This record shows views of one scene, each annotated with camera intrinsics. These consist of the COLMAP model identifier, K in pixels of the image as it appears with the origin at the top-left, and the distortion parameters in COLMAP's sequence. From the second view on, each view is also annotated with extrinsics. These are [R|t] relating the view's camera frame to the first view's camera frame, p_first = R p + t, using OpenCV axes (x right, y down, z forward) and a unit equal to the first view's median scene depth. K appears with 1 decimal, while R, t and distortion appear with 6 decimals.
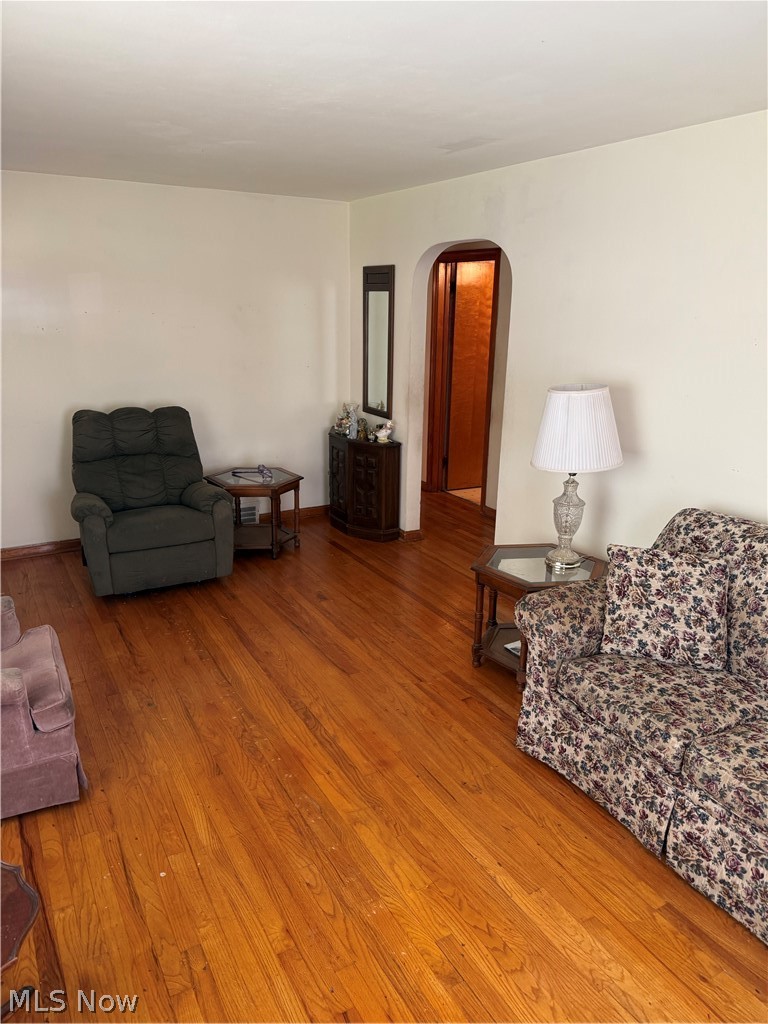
lens RADIAL K [[715.5, 0, 384.0], [0, 715.5, 512.0], [0, 0, 1]] dist [0.097822, -0.139194]
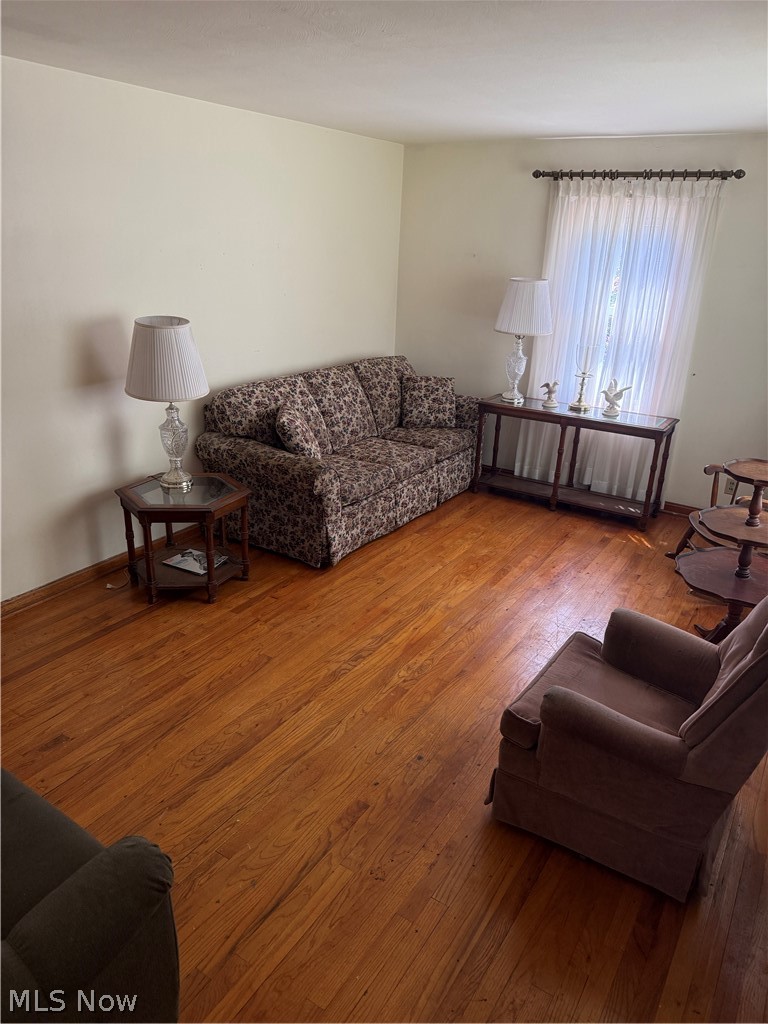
lens RADIAL K [[715.5, 0, 384.0], [0, 715.5, 512.0], [0, 0, 1]] dist [0.097822, -0.139194]
pose [[-0.456959, -0.351791, 0.816965, -1.038816], [0.214187, 0.847923, 0.484924, -0.460125], [-0.863315, 0.396573, -0.312117, 1.377517]]
